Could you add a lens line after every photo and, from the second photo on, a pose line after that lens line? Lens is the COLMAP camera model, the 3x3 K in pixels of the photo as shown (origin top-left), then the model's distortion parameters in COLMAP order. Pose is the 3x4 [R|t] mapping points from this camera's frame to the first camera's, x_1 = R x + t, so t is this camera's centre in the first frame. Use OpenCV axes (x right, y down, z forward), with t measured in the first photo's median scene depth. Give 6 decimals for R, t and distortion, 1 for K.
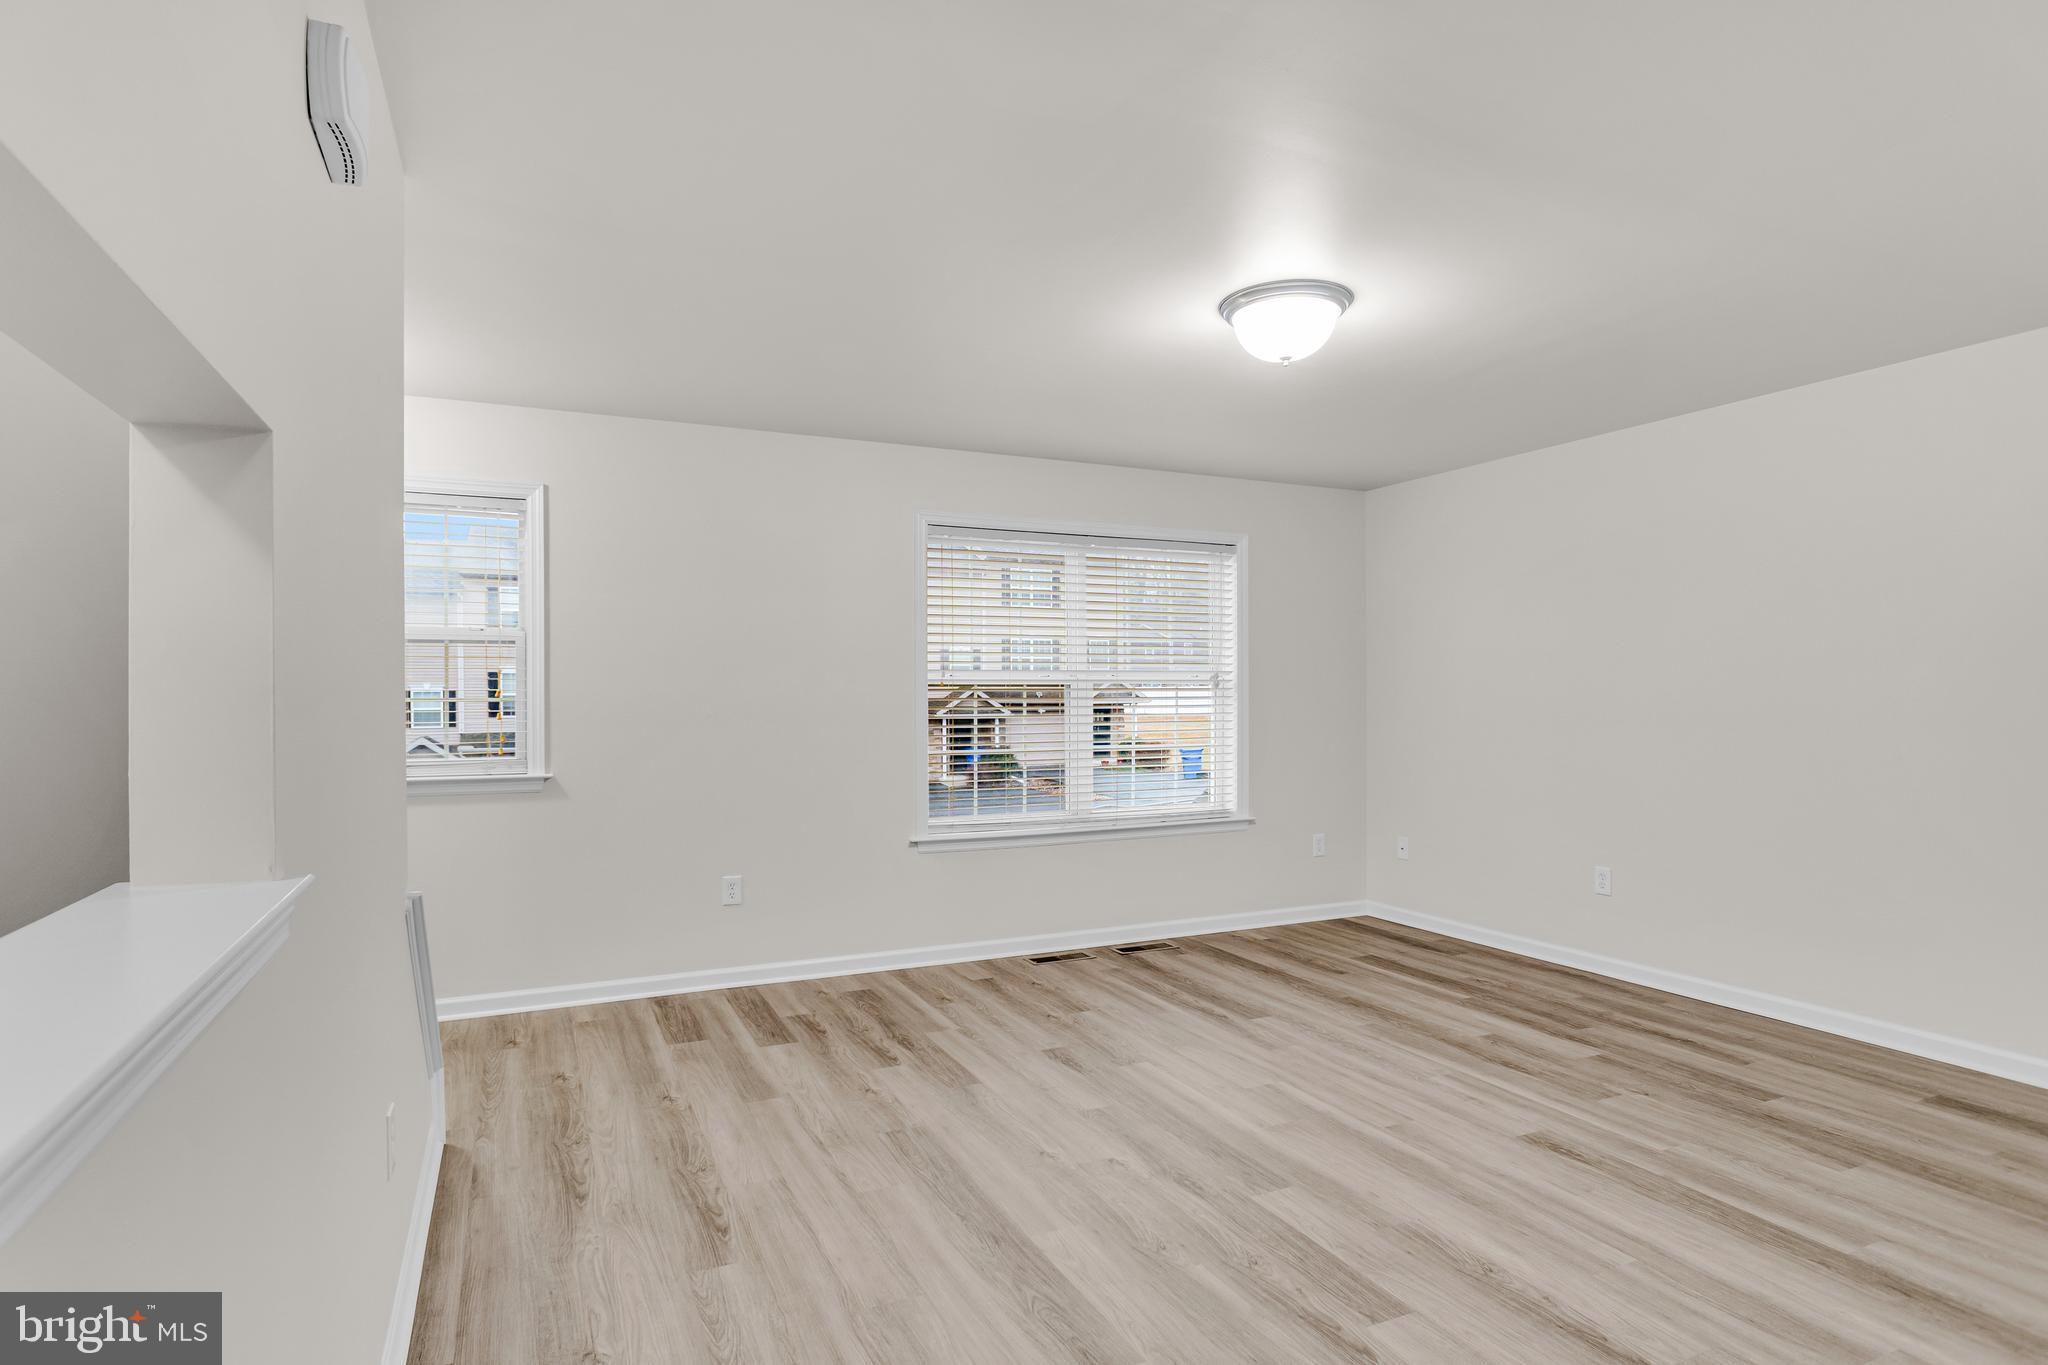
lens RADIAL K [[1075.3, 0, 1024.0], [0, 1075.3, 682.5], [0, 0, 1]] dist [0.001465, 0.000767]
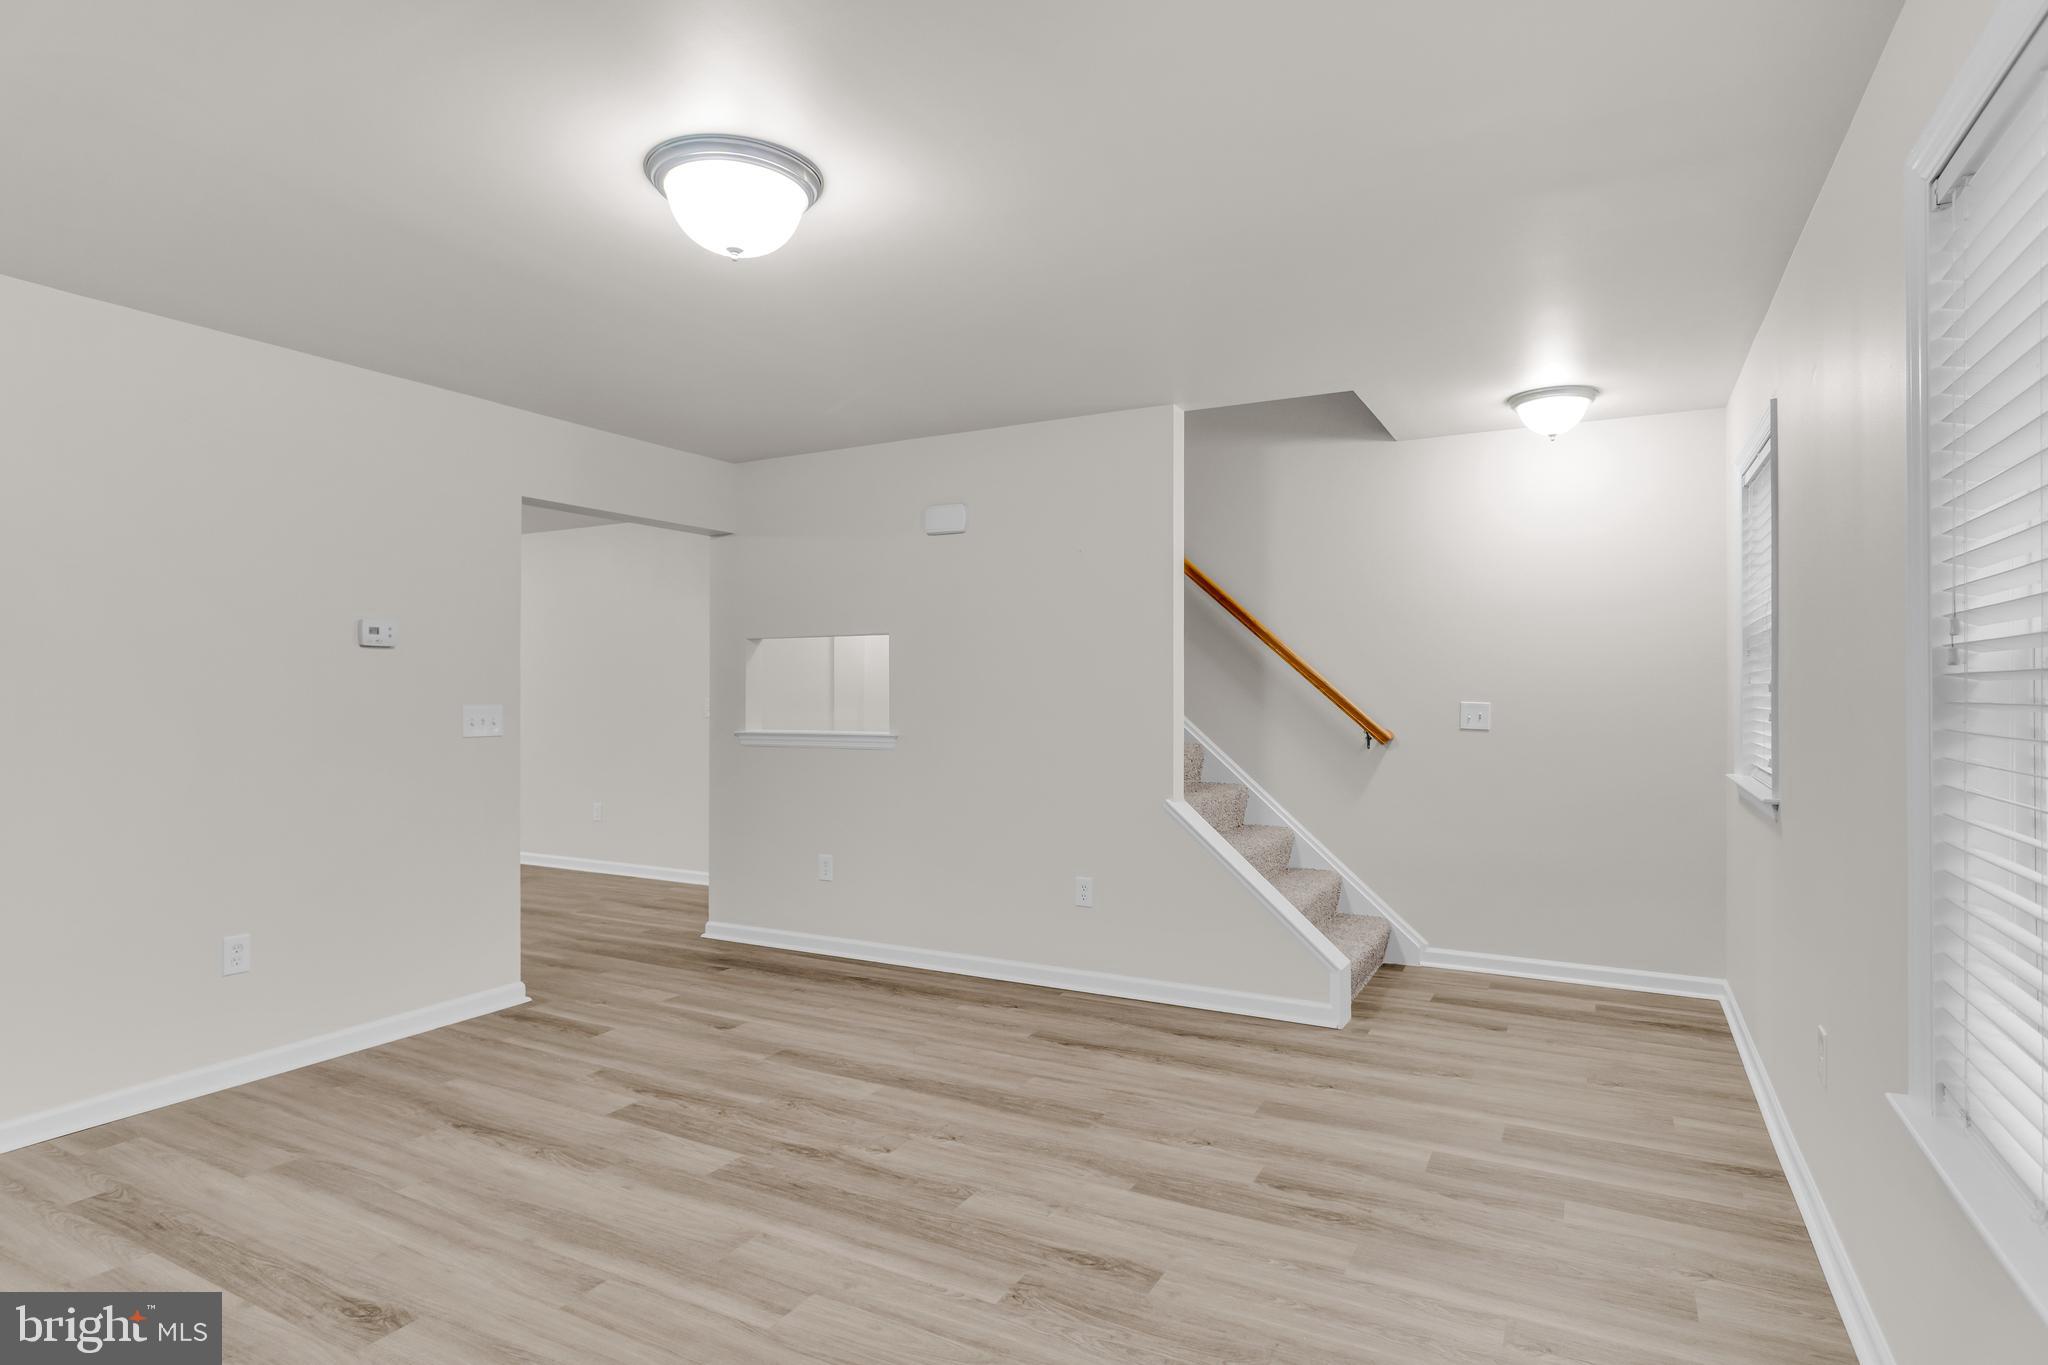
lens RADIAL K [[1075.3, 0, 1024.0], [0, 1075.3, 682.5], [0, 0, 1]] dist [0.001465, 0.000767]
pose [[-0.803792, 0.000170, -0.594910, 0.608631], [0.011106, 0.999830, -0.014721, 0.016858], [0.594807, -0.018440, -0.803657, 1.983356]]
